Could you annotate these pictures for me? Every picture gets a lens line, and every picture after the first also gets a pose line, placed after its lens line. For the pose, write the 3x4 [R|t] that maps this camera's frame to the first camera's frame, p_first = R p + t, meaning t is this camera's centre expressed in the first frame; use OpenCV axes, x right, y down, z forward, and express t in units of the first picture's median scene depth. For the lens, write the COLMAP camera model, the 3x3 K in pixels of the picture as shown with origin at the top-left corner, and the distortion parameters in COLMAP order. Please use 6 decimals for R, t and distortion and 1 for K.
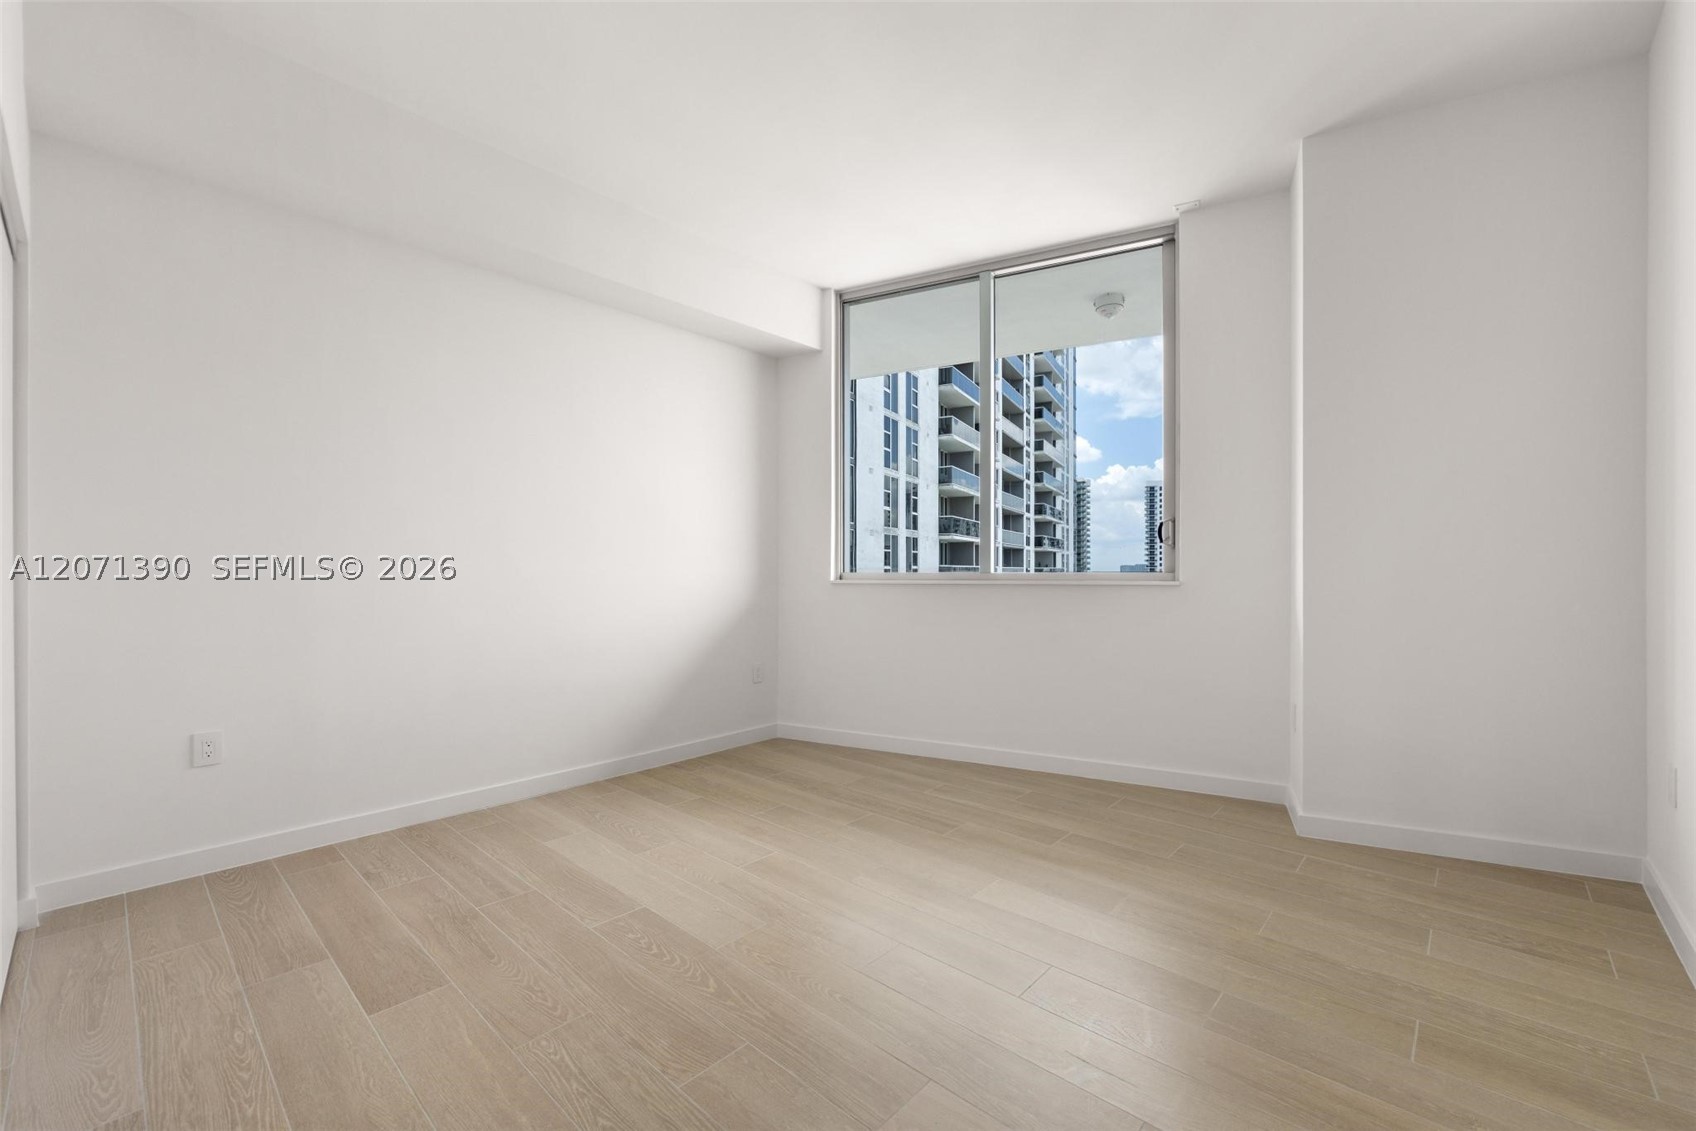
lens RADIAL K [[686.4, 0, 851.9], [0, 686.4, 559.2], [0, 0, 1]] dist [0.001360, -0.000027]
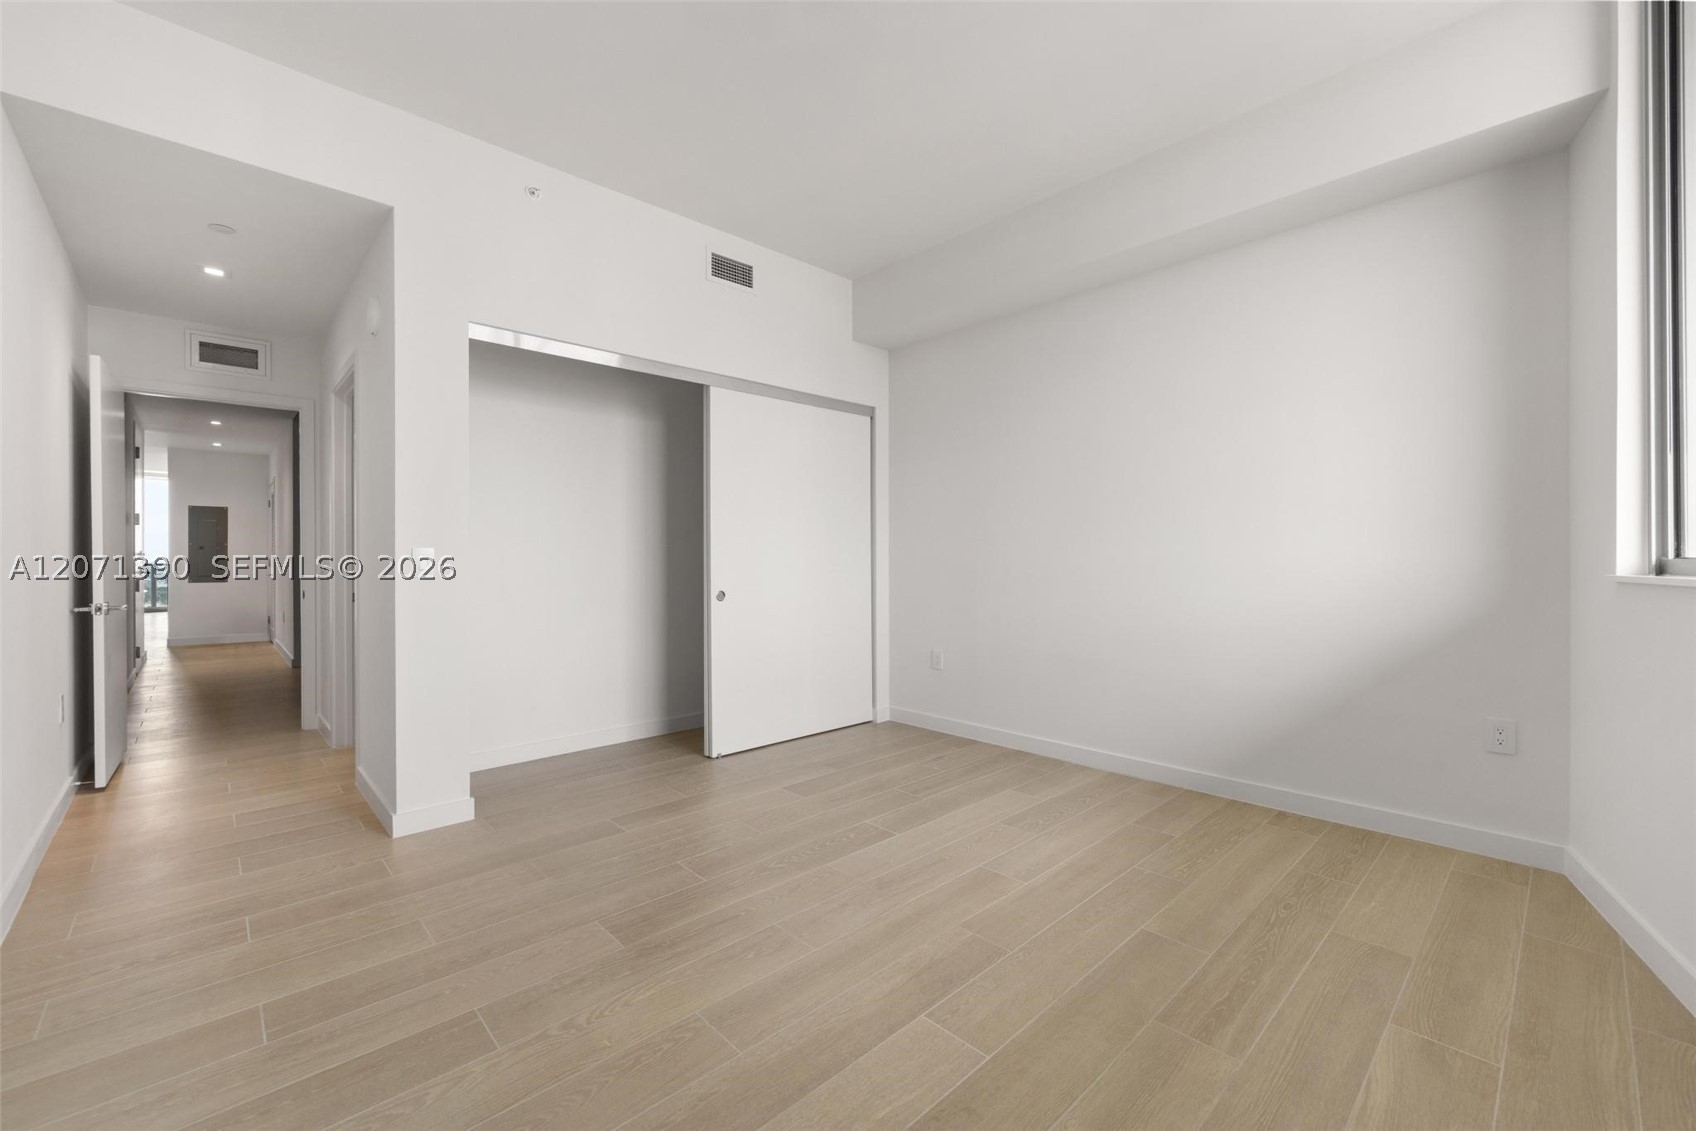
lens RADIAL K [[686.4, 0, 851.9], [0, 686.4, 559.2], [0, 0, 1]] dist [0.001360, -0.000027]
pose [[-0.068935, -0.000765, -0.997621, 0.650330], [0.018788, 0.999821, -0.002065, 0.015773], [0.997444, -0.018885, -0.068909, 0.722448]]
